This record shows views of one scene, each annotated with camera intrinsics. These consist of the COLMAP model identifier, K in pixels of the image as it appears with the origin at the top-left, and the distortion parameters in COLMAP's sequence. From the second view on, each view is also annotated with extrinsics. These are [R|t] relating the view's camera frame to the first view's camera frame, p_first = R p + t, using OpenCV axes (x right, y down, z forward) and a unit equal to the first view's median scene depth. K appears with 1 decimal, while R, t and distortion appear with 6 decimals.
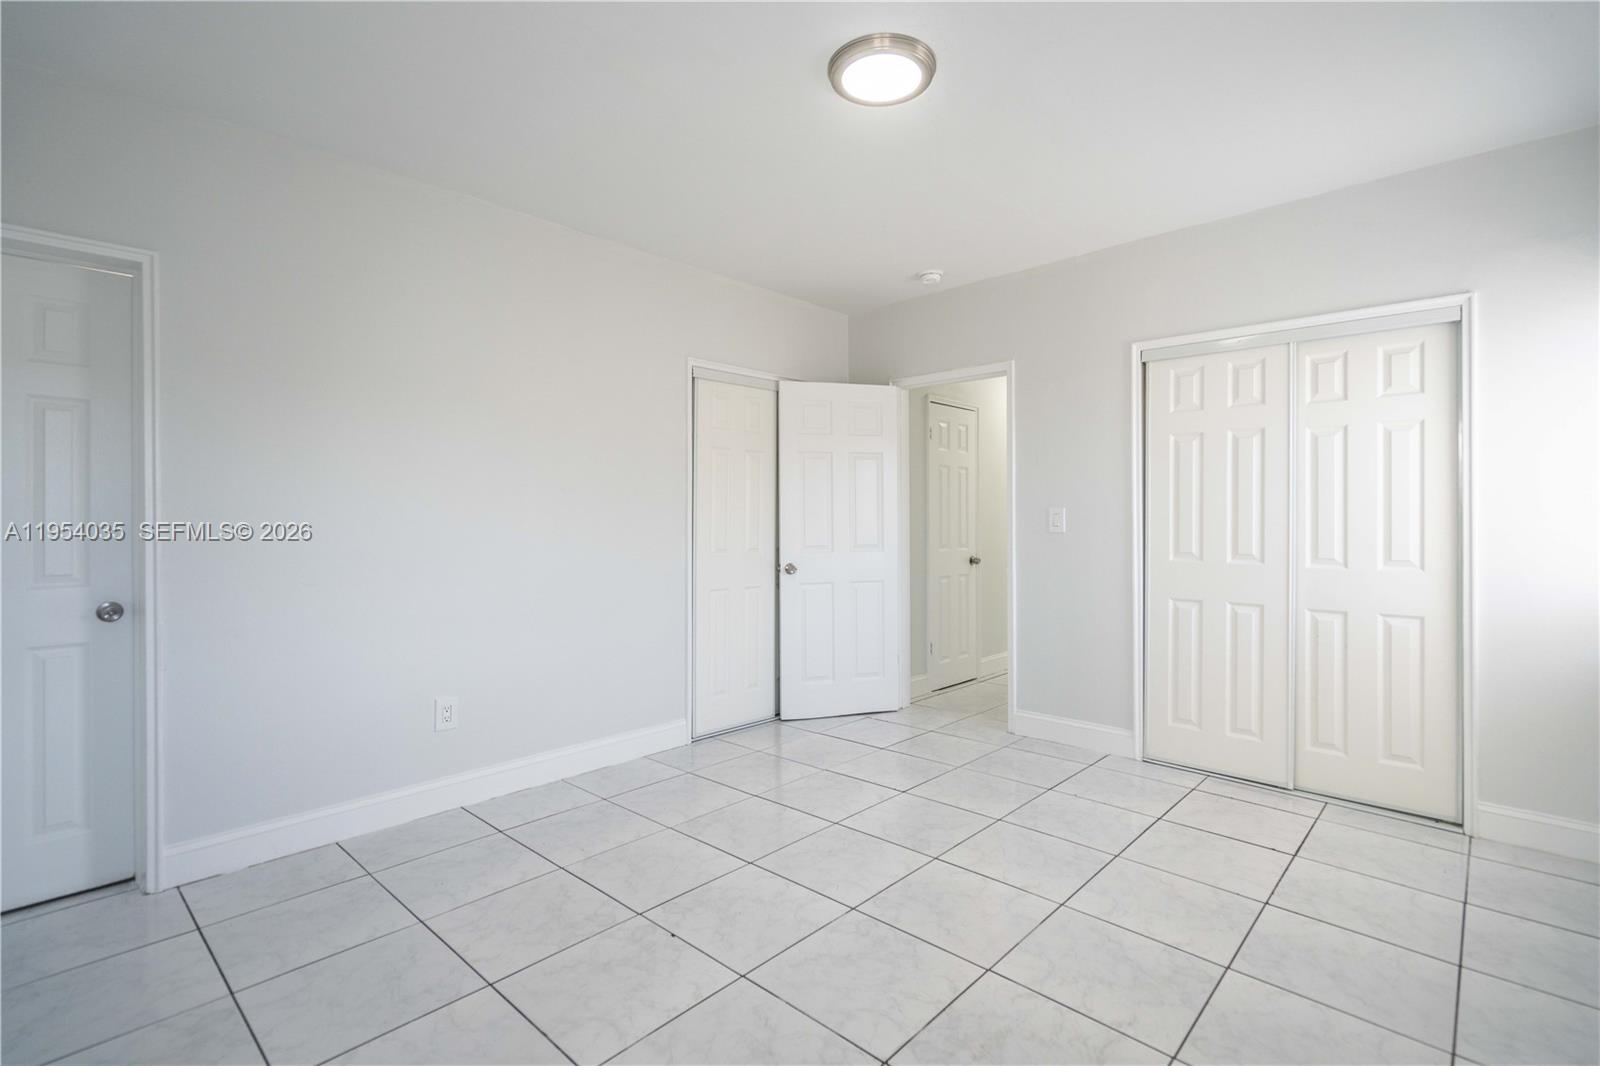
lens RADIAL K [[736.3, 0, 804.6], [0, 736.3, 522.9], [0, 0, 1]] dist [0.001682, 0.000299]
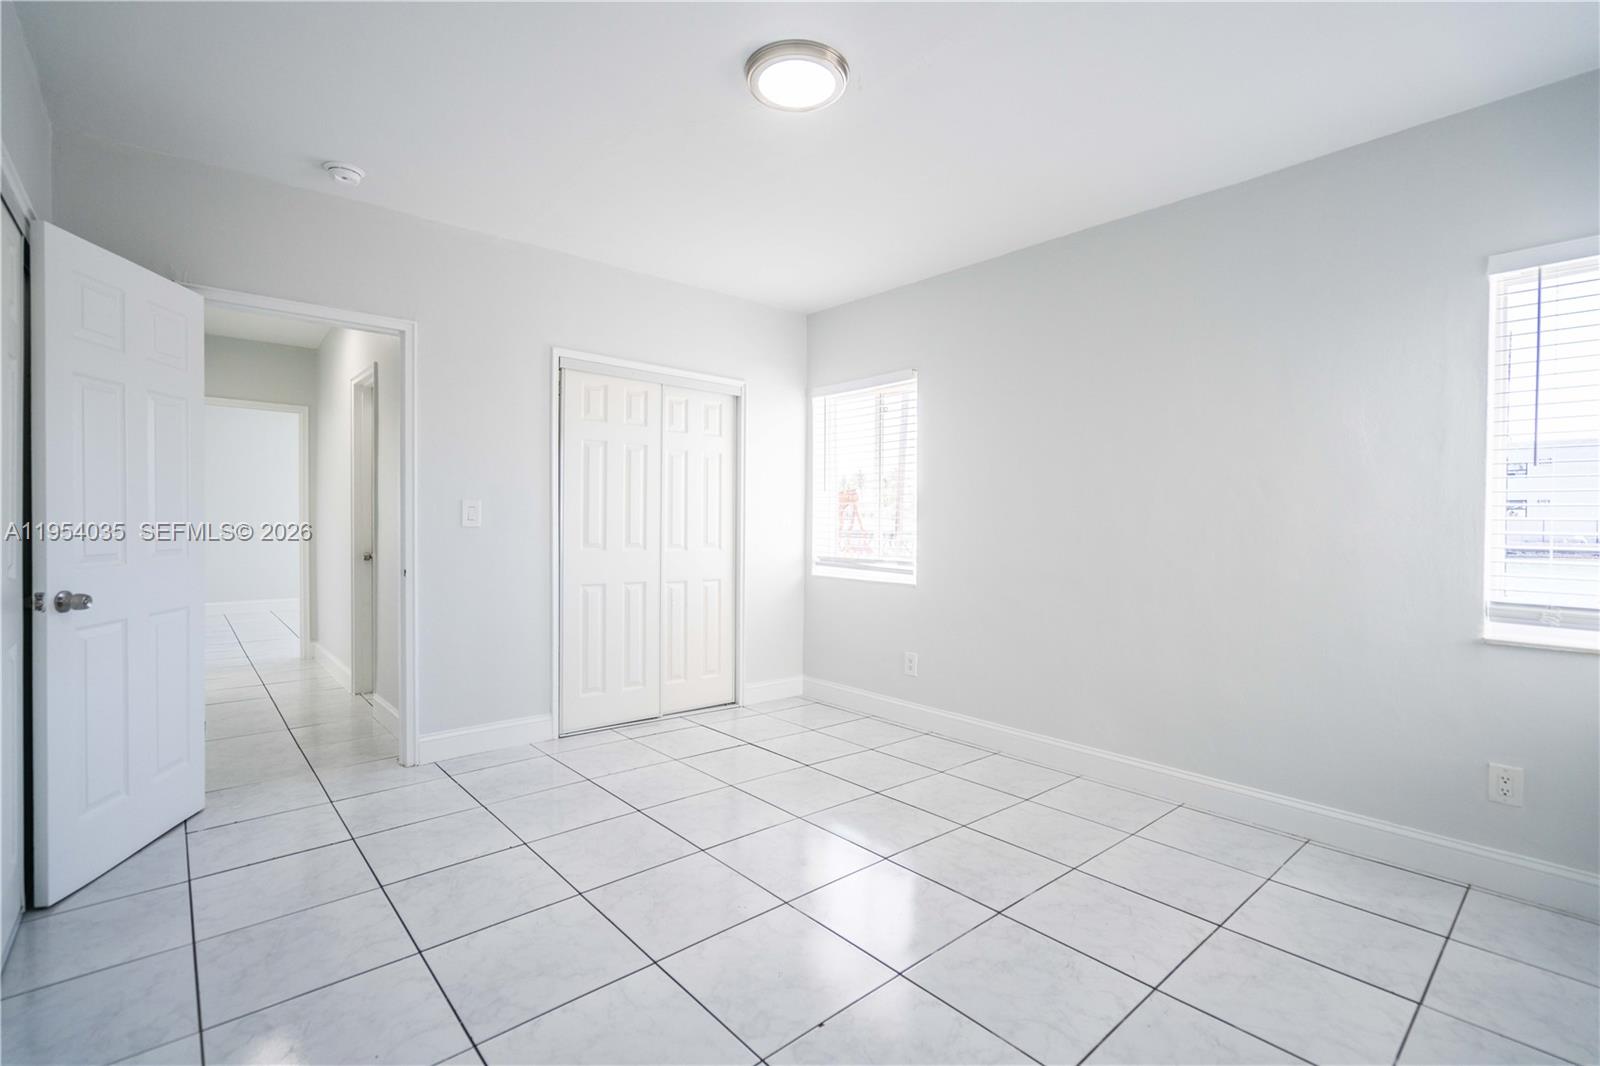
lens RADIAL K [[736.3, 0, 798.3], [0, 736.3, 527.0], [0, 0, 1]] dist [0.001682, 0.000299]
pose [[0.102777, -0.006258, 0.994685, -0.607421], [-0.010561, 0.999917, 0.007382, 0.002984], [-0.994648, -0.011263, 0.102703, 0.576655]]
